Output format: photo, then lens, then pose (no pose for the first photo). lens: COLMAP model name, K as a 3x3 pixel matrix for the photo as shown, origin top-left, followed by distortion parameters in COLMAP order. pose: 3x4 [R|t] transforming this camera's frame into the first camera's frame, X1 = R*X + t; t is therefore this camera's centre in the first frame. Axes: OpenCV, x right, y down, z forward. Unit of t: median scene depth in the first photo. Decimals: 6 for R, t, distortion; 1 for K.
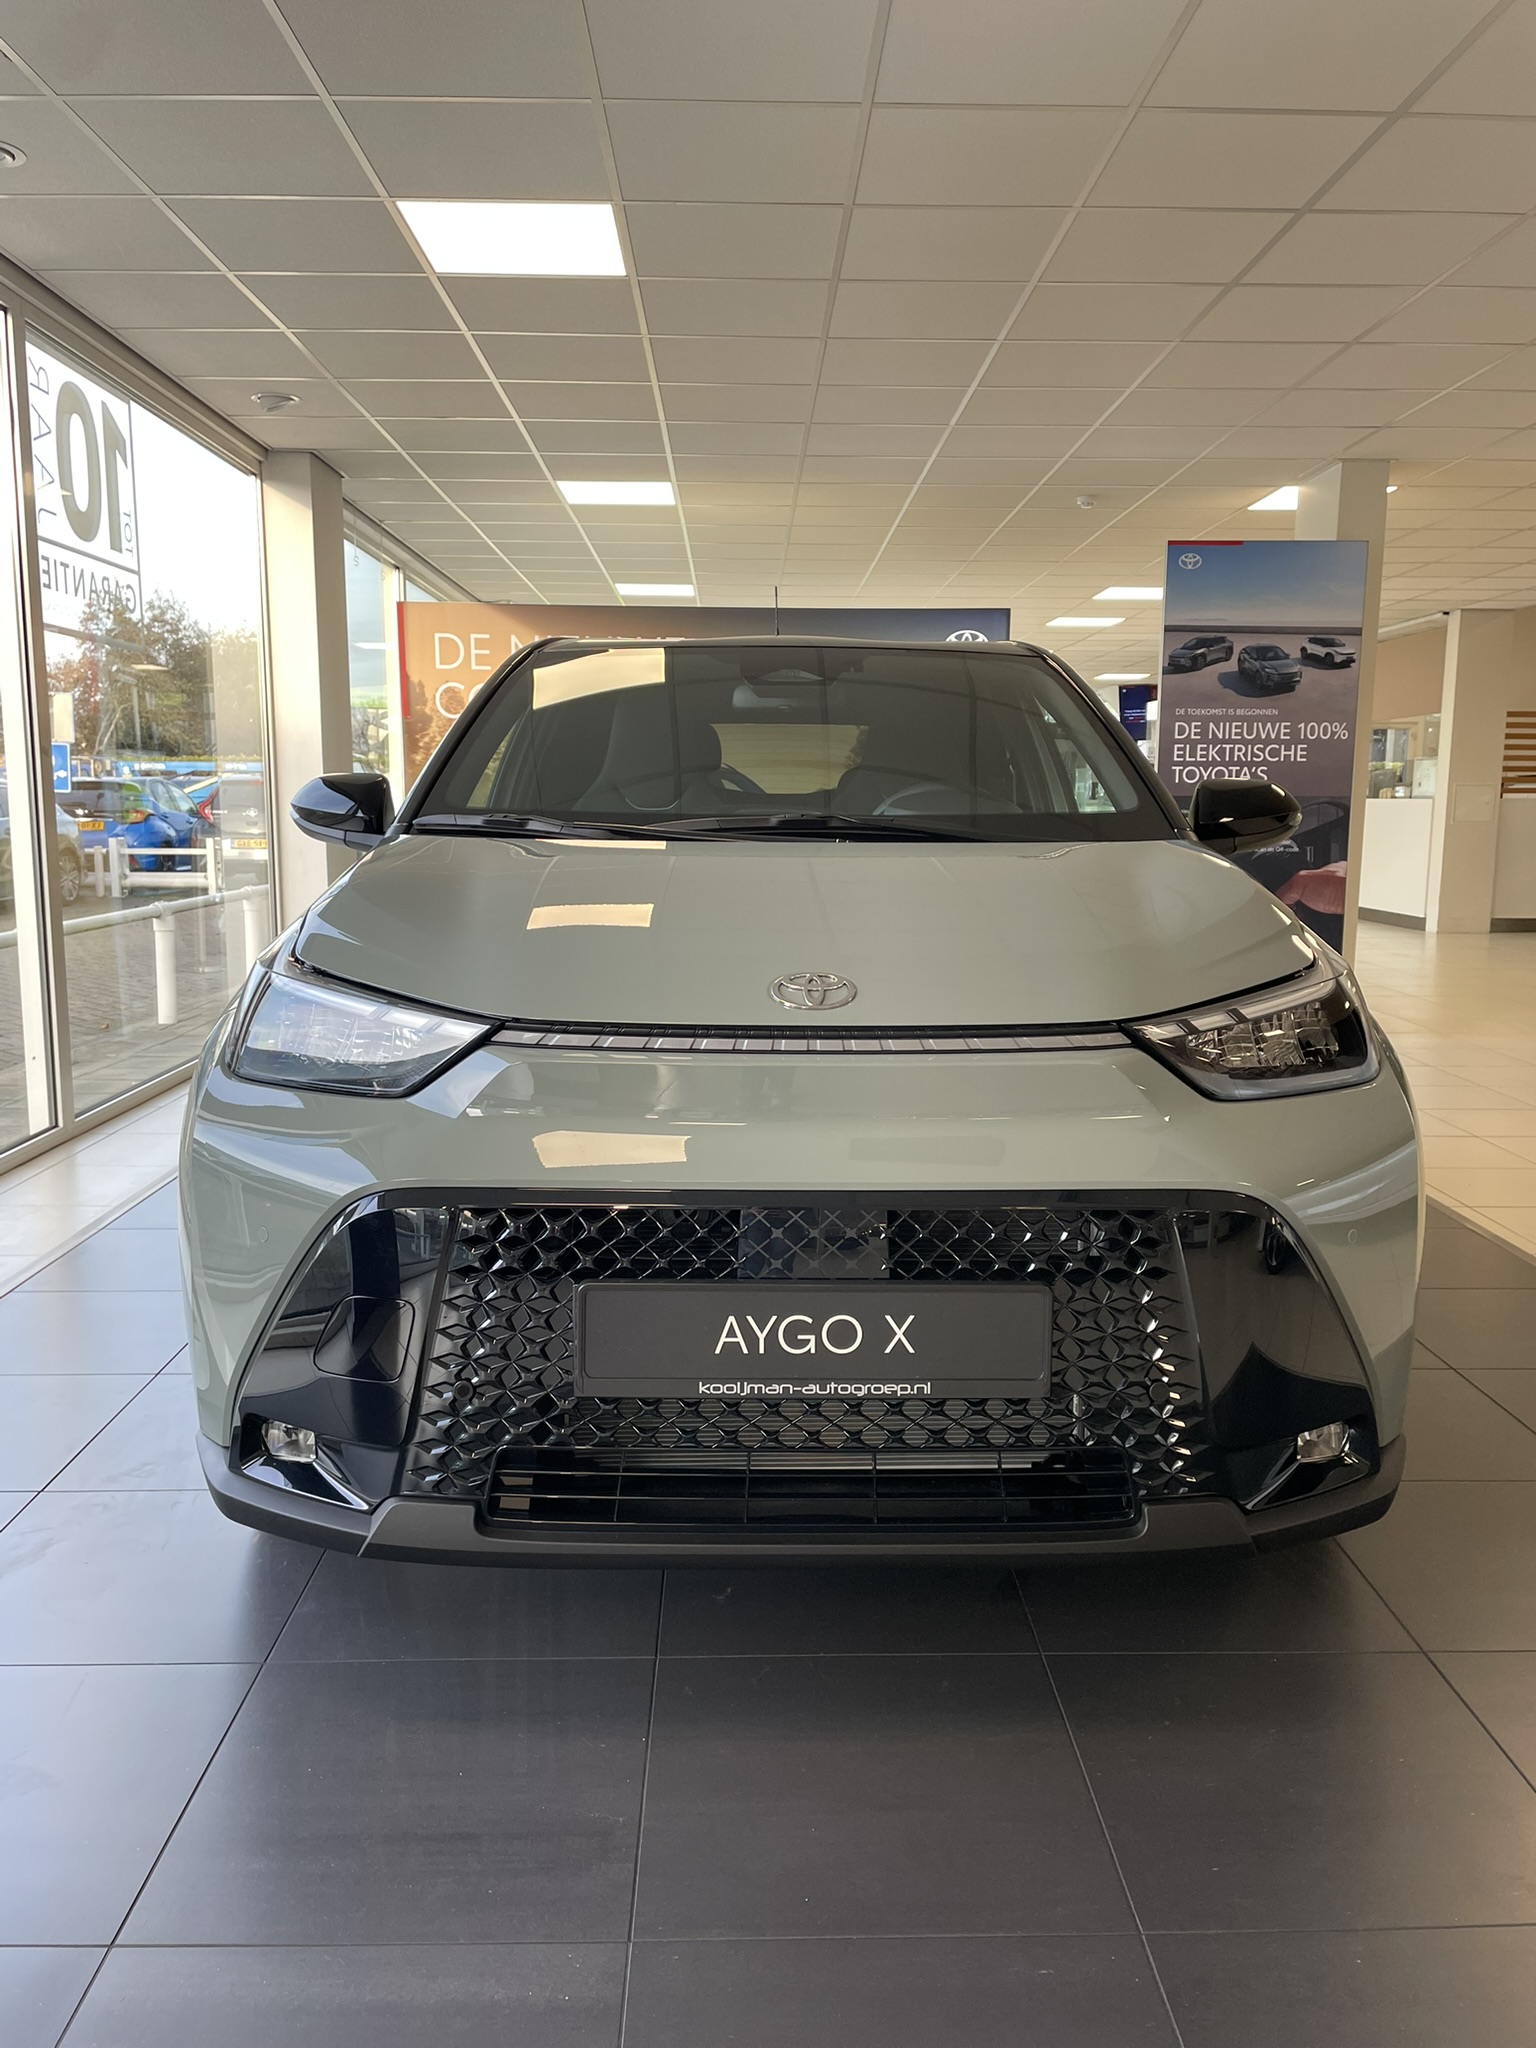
lens RADIAL K [[1556.7, 0, 767.7], [0, 1556.7, 1023.6], [0, 0, 1]] dist [0.036568, -0.031731]
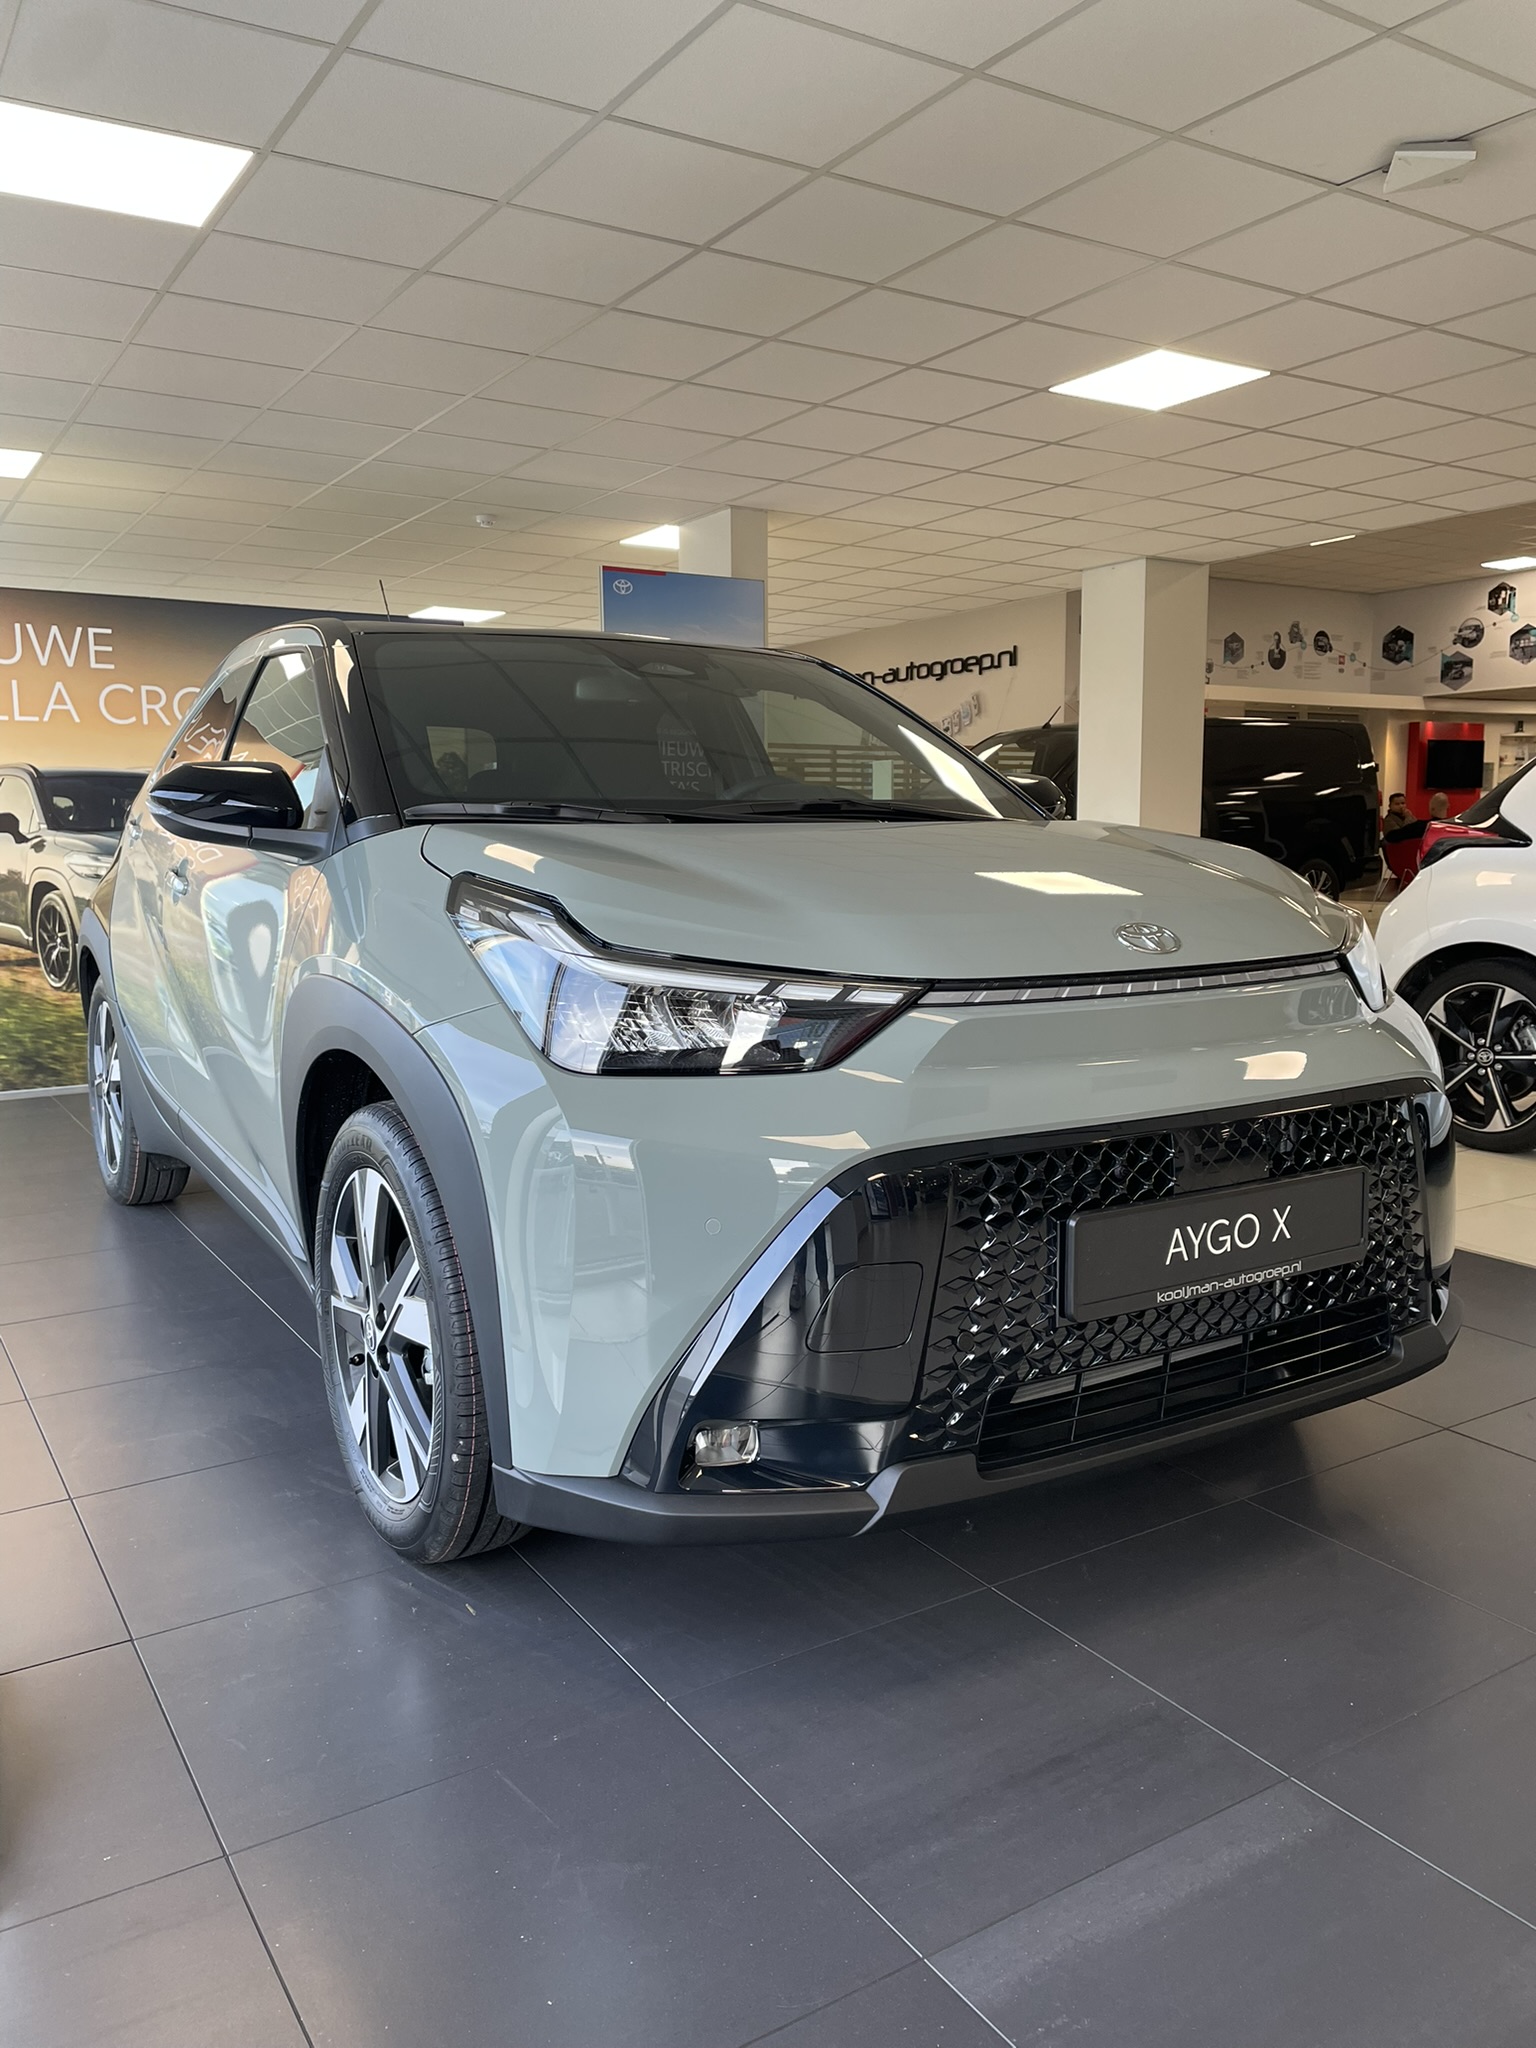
lens RADIAL K [[1556.7, 0, 771.0], [0, 1556.7, 1031.5], [0, 0, 1]] dist [0.036568, -0.031731]
pose [[0.855225, -0.078480, 0.512280, -0.790320], [0.085322, 0.996301, 0.010190, 0.010931], [-0.511185, 0.034994, 0.858758, 0.177931]]
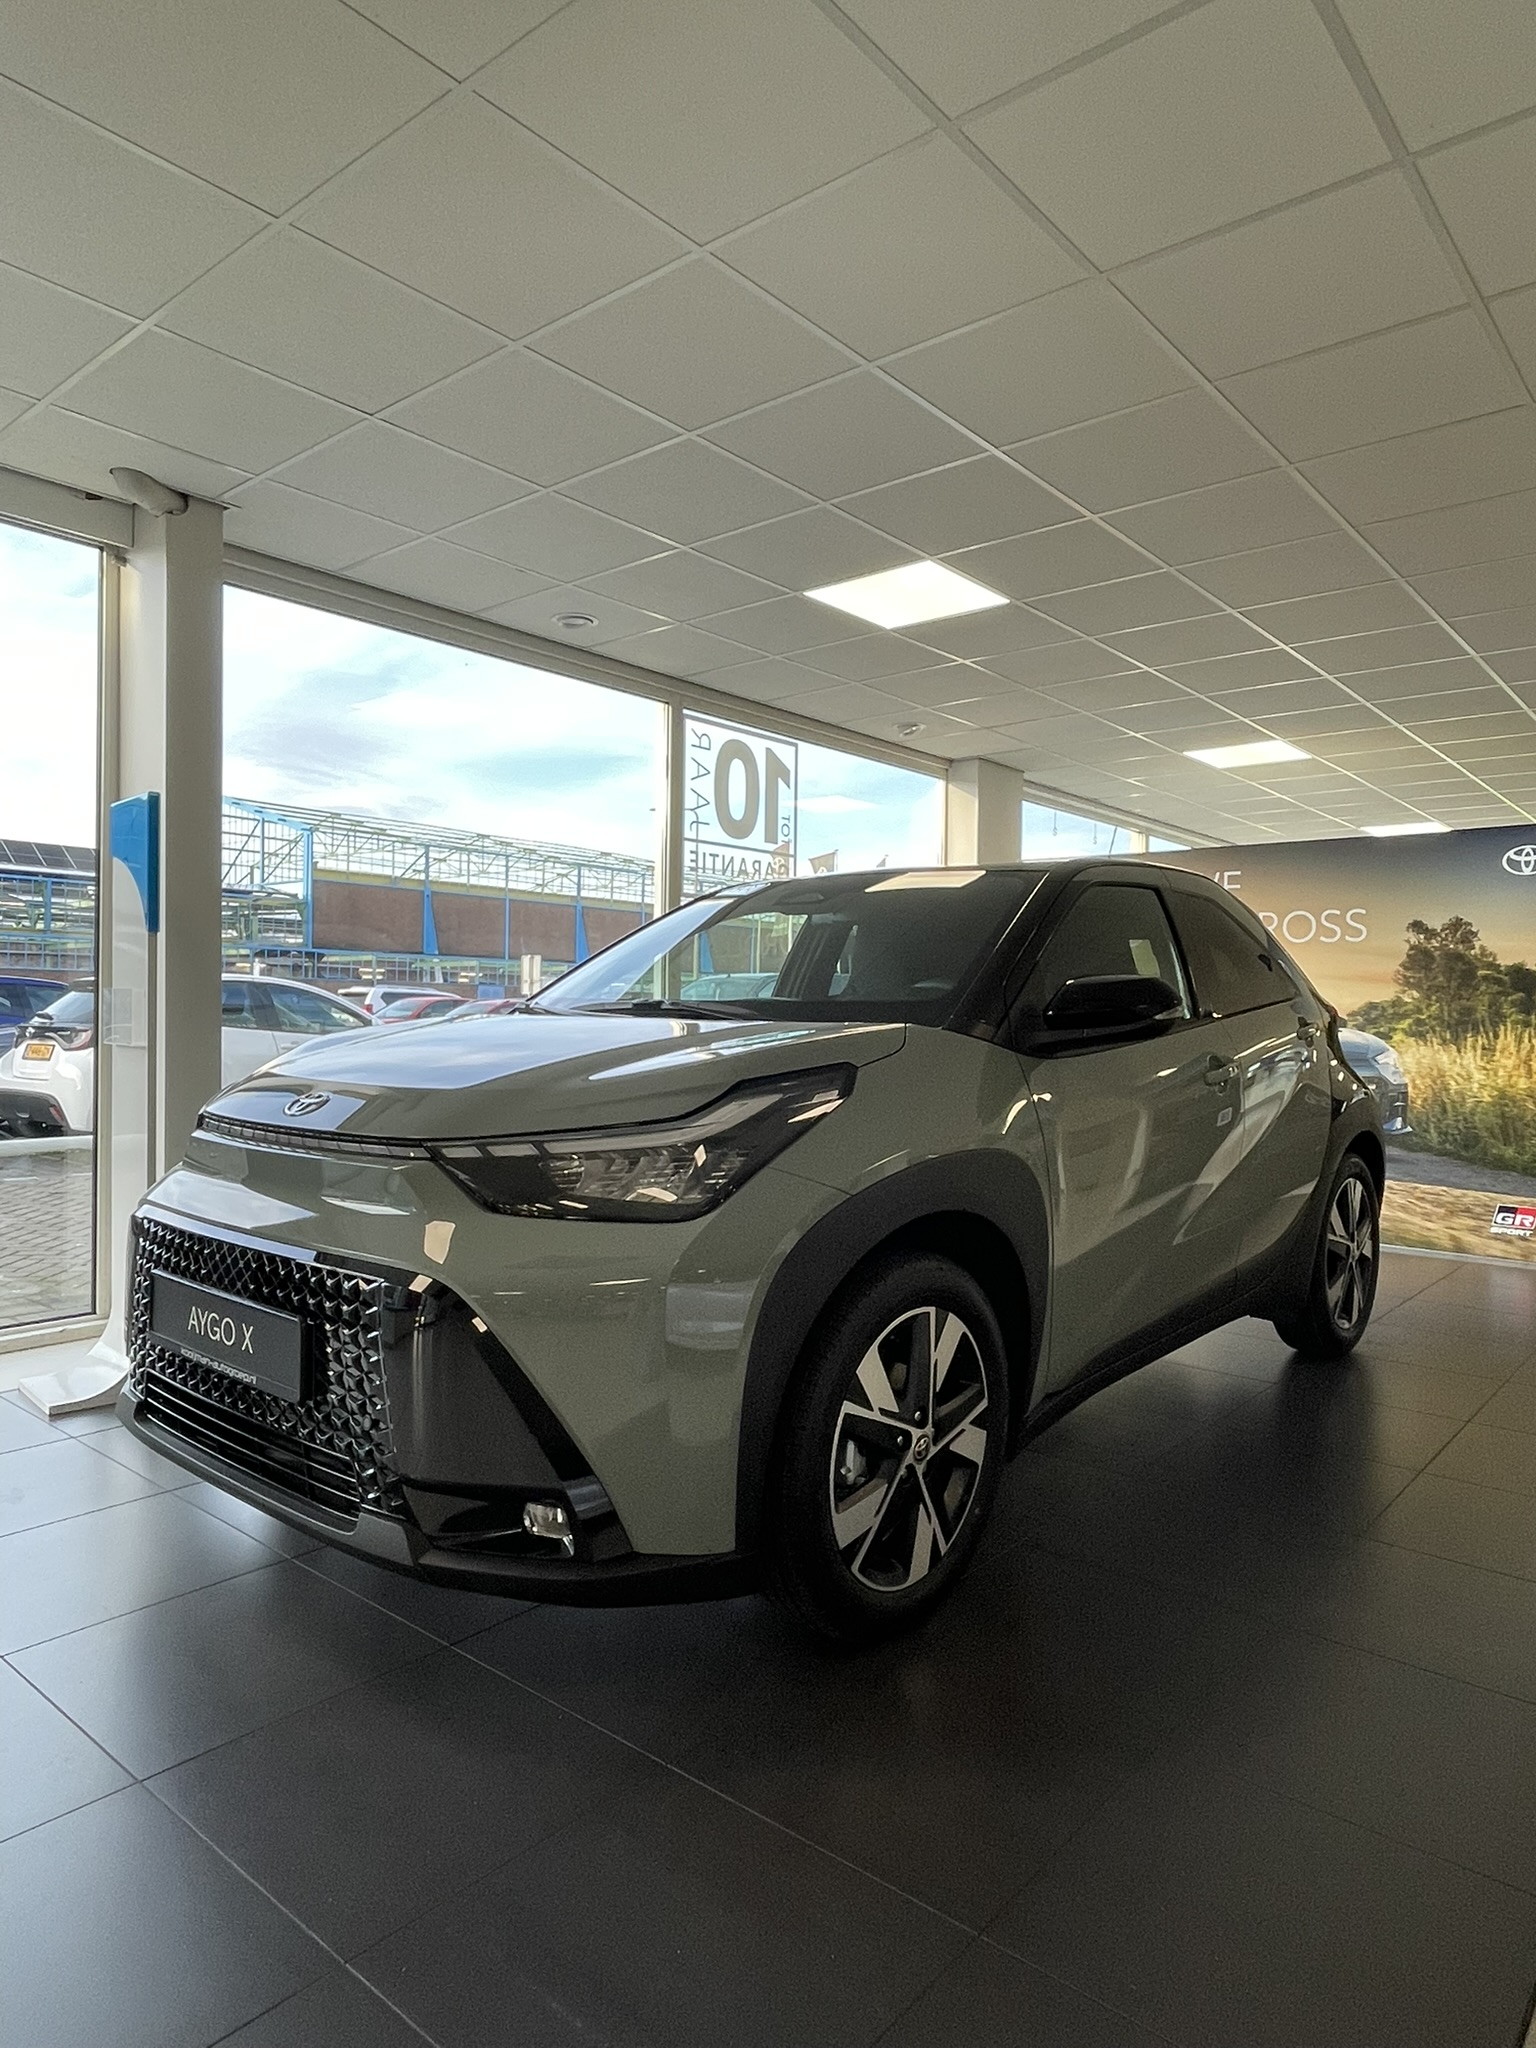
lens RADIAL K [[1273.2, 0, 768.9], [0, 1273.2, 1023.1], [0, 0, 1]] dist [-0.000899, -0.000231]
pose [[0.754136, 0.009617, -0.656648, 1.159445], [-0.103264, 0.989191, -0.104108, -0.017900], [0.648549, 0.146319, 0.746977, 0.369363]]
